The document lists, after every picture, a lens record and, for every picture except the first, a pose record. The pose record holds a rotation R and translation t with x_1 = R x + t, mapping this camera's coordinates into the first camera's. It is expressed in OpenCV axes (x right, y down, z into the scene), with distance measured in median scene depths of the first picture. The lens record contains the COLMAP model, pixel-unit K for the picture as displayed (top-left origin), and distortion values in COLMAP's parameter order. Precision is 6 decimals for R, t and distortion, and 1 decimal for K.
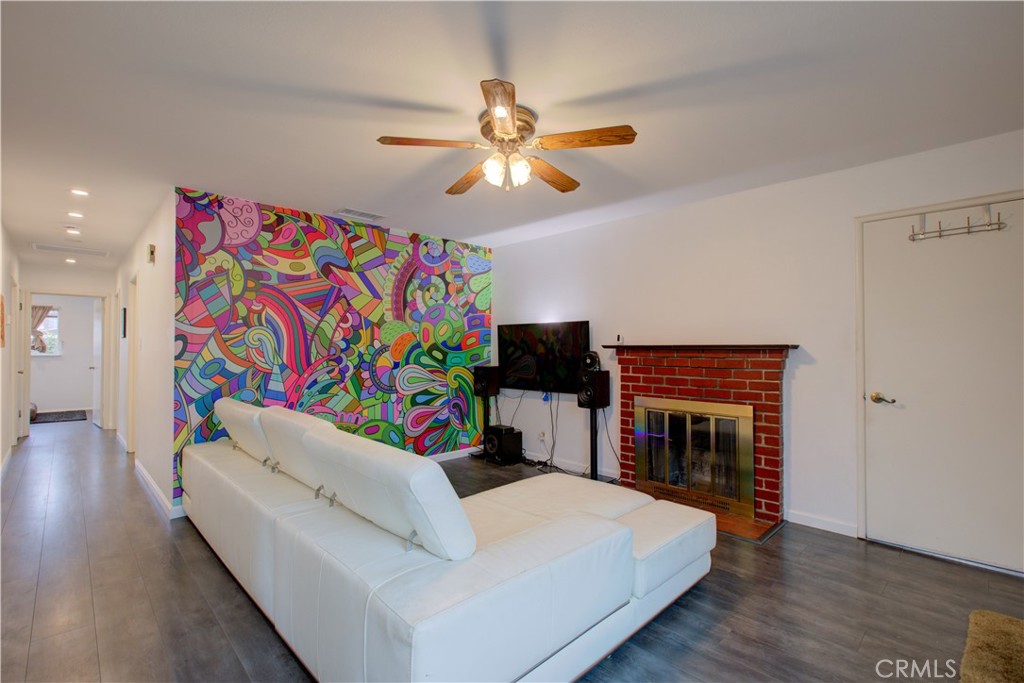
lens RADIAL K [[468.7, 0, 513.3], [0, 468.7, 339.4], [0, 0, 1]] dist [-0.012875, 0.004159]
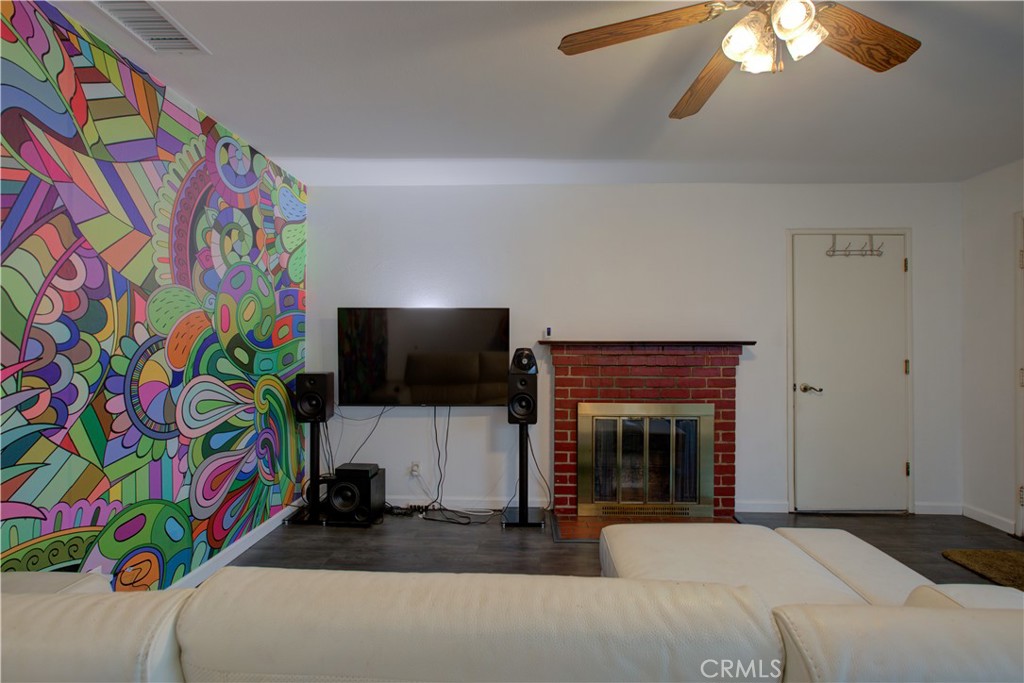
lens RADIAL K [[468.7, 0, 525.1], [0, 468.7, 342.0], [0, 0, 1]] dist [-0.012875, 0.004159]
pose [[0.718461, 0.006889, 0.695533, -0.357560], [-0.015410, 0.999863, 0.006016, 0.010222], [-0.695397, -0.015040, 0.718469, 0.448361]]
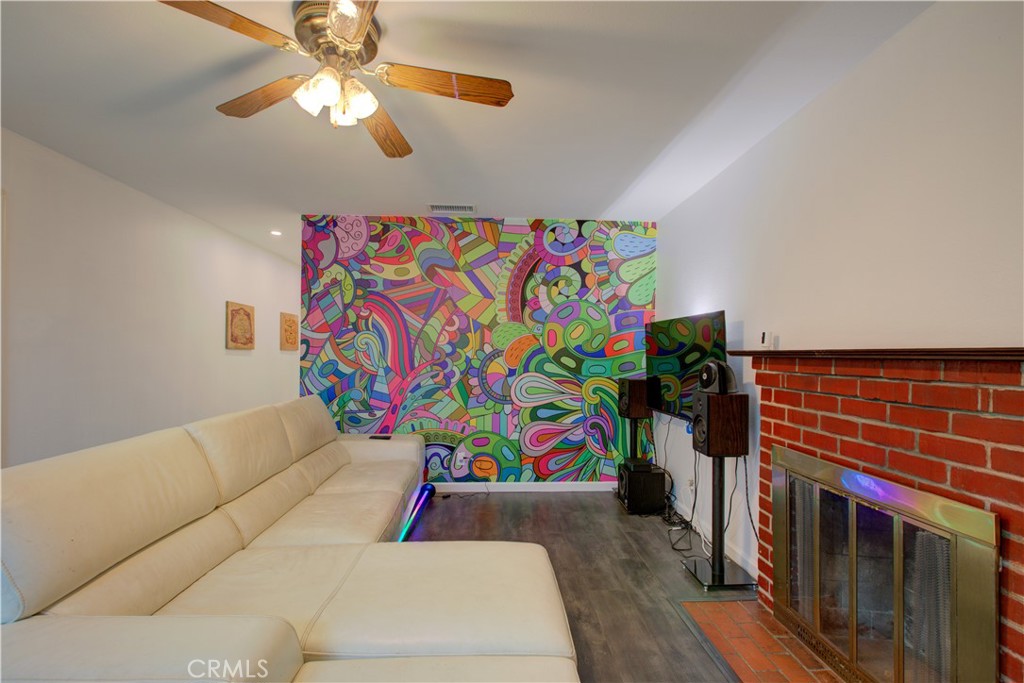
lens RADIAL K [[468.7, 0, 504.8], [0, 468.7, 353.9], [0, 0, 1]] dist [-0.012875, 0.004159]
pose [[0.739694, 0.008651, -0.672888, 0.367958], [0.000489, 0.999910, 0.013394, 0.008982], [0.672944, -0.010236, 0.739623, 0.369658]]
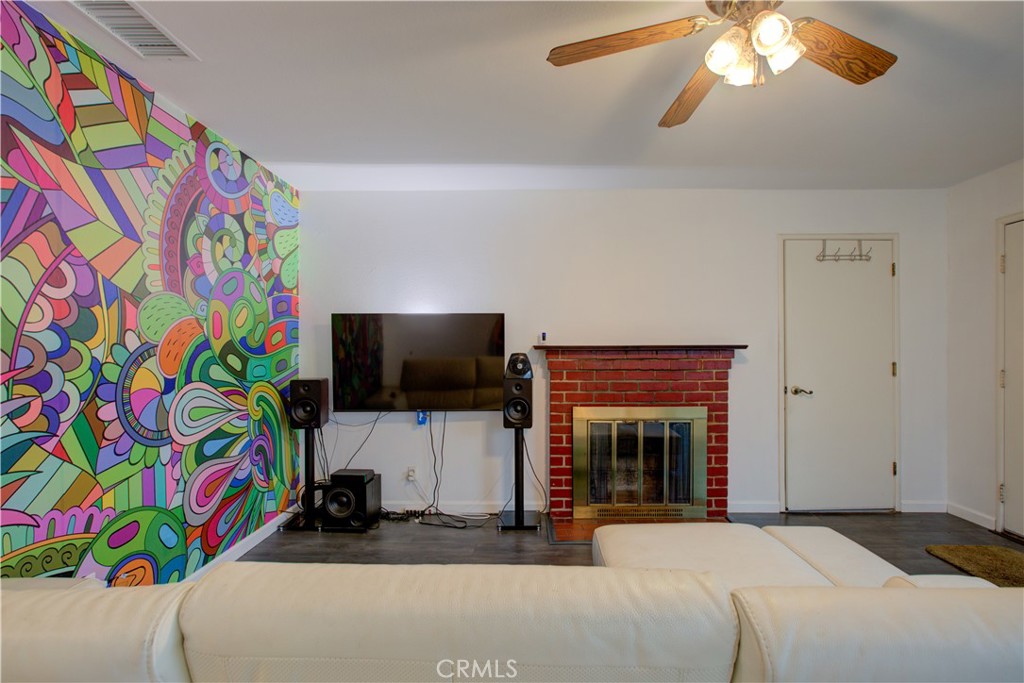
lens RADIAL K [[468.7, 0, 534.1], [0, 468.7, 350.7], [0, 0, 1]] dist [-0.012875, 0.004159]
pose [[0.699865, -0.002876, 0.714269, -0.360453], [-0.010352, 0.999846, 0.014170, 0.009658], [-0.714200, -0.017311, 0.699727, 0.439327]]
